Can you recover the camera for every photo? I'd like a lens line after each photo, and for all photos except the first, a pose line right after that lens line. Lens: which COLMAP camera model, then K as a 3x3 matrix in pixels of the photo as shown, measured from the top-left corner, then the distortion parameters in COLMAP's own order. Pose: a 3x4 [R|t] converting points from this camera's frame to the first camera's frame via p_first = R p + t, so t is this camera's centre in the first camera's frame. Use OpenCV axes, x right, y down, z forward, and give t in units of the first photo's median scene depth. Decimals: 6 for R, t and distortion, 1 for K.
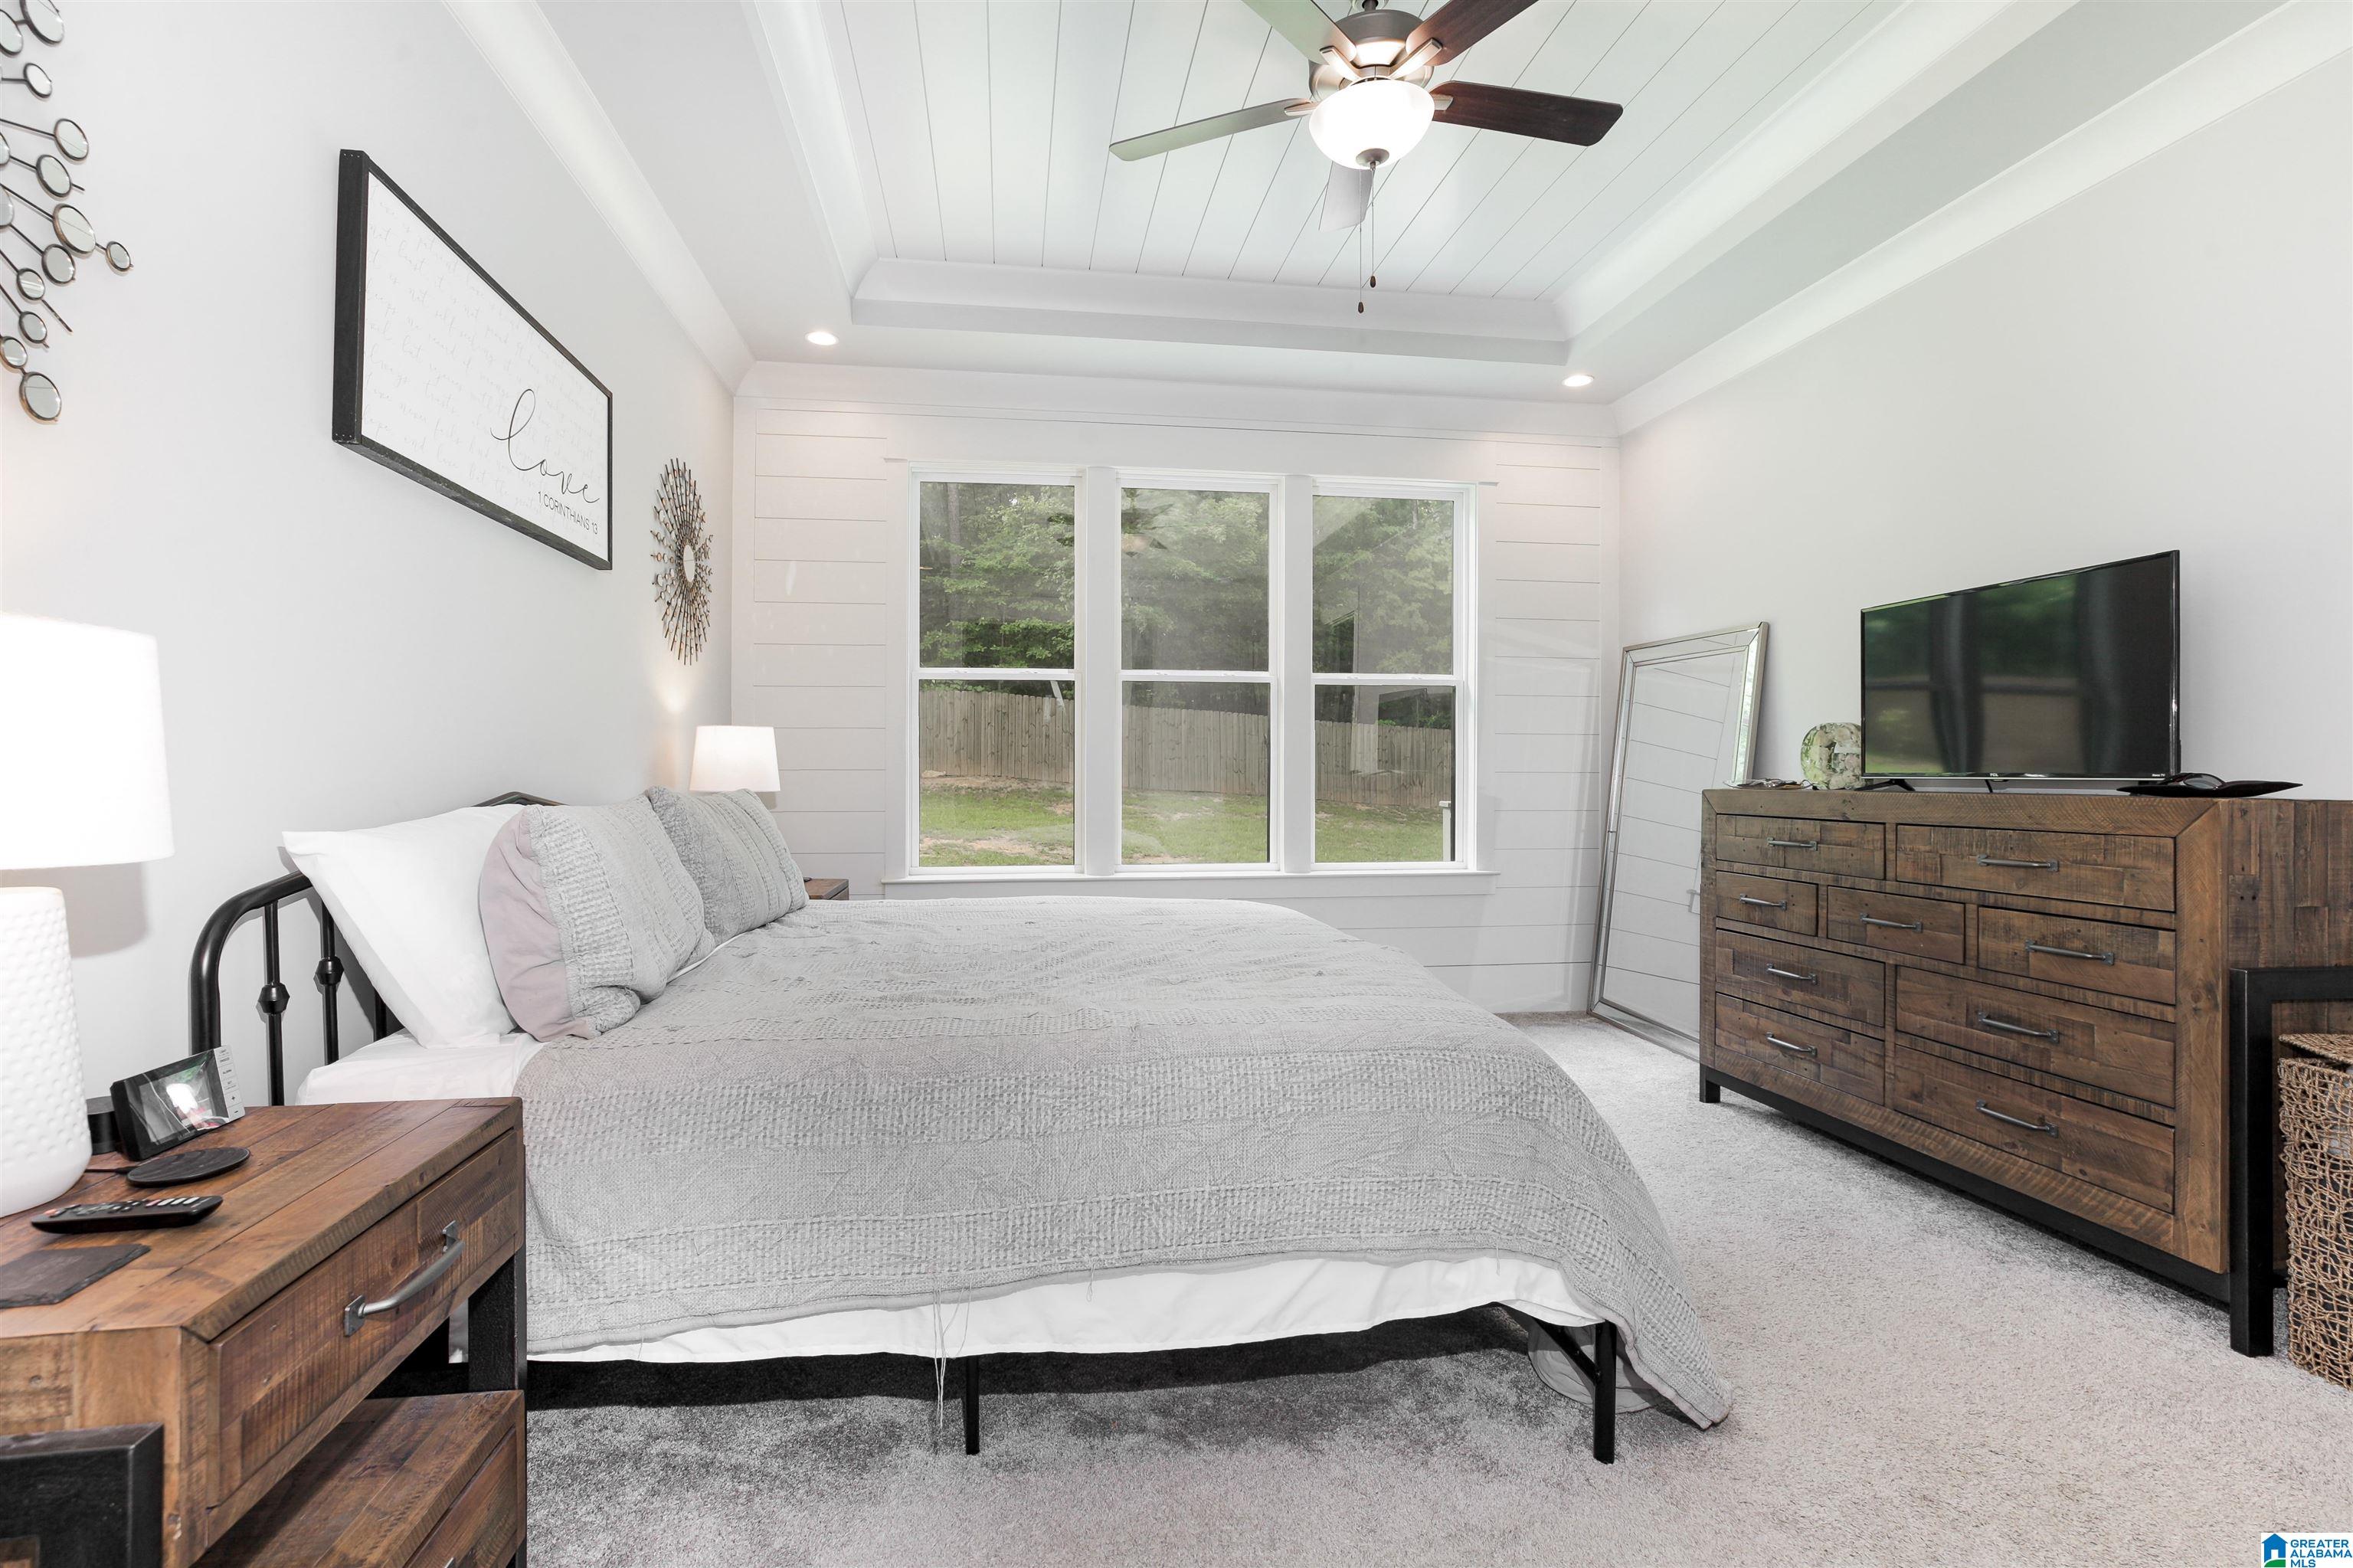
lens RADIAL K [[1098.7, 0, 1178.4], [0, 1098.7, 765.5], [0, 0, 1]] dist [-0.024979, 0.000399]
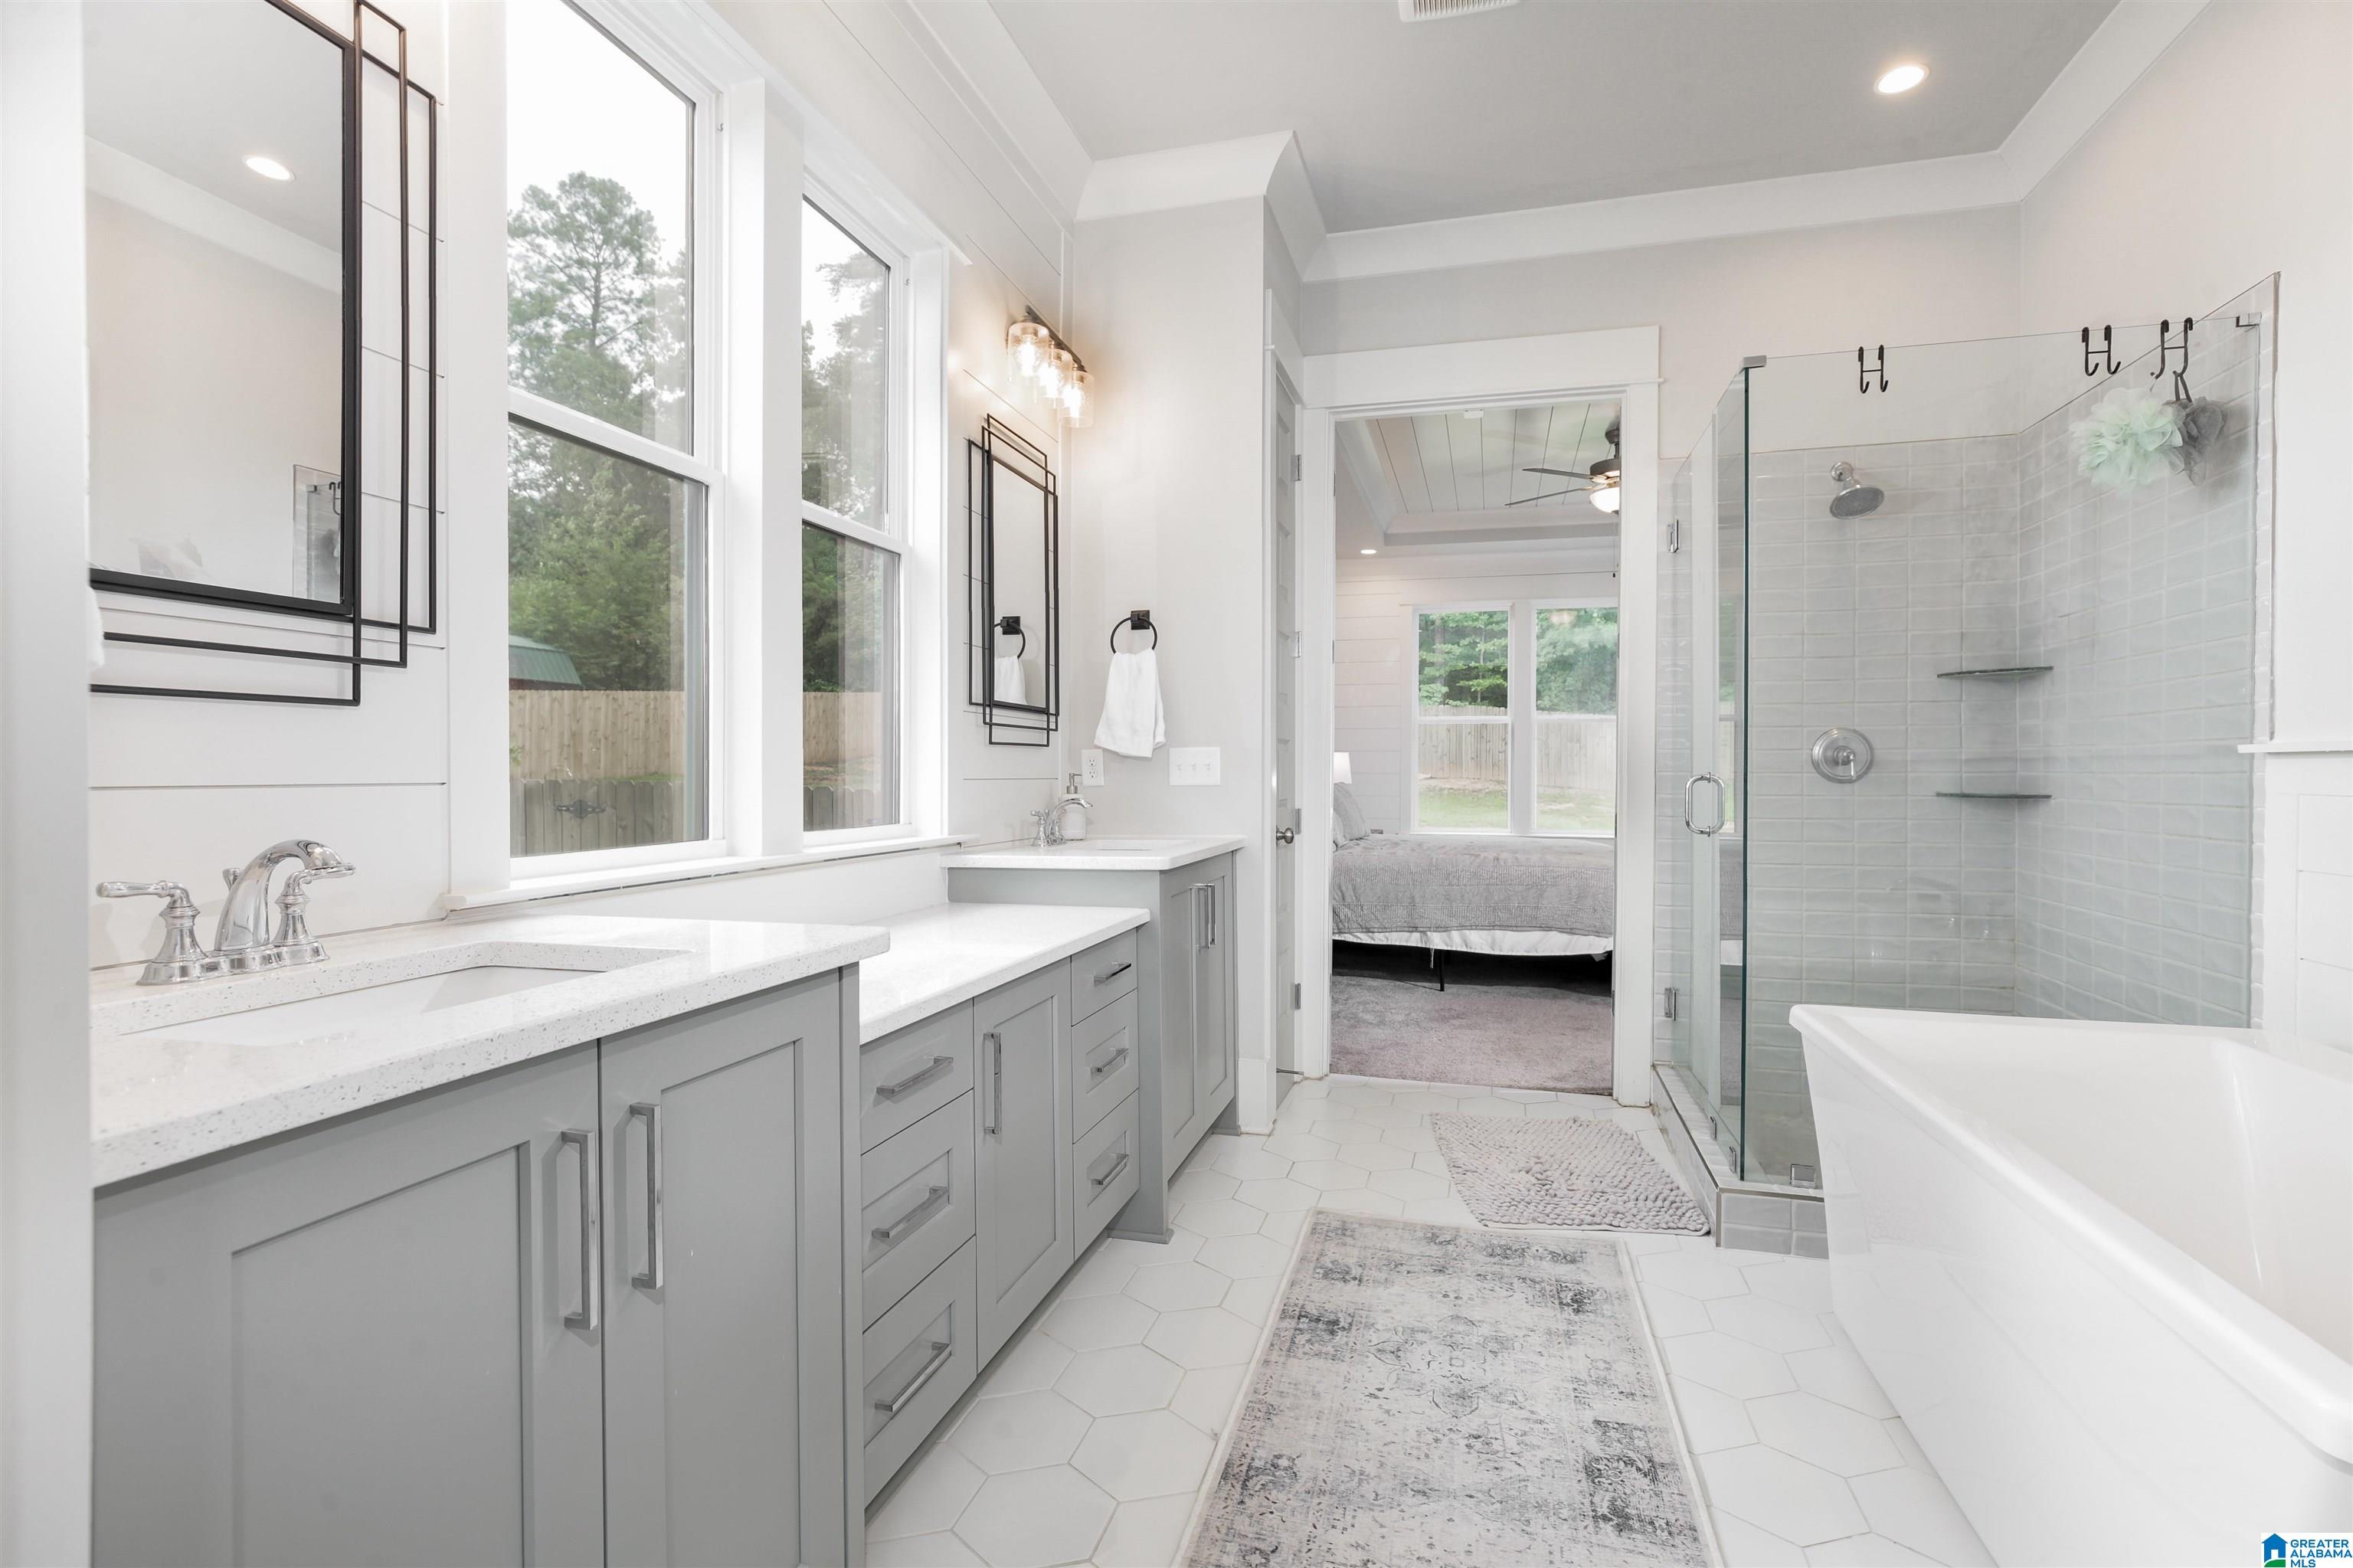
lens RADIAL K [[1067.9, 0, 1178.0], [0, 1067.9, 771.4], [0, 0, 1]] dist [0.024600, 0.000152]
pose [[0.904301, 0.003283, -0.426882, 0.042866], [-0.002239, 0.999993, 0.002948, -0.000988], [0.426889, -0.001710, 0.904302, -0.206586]]
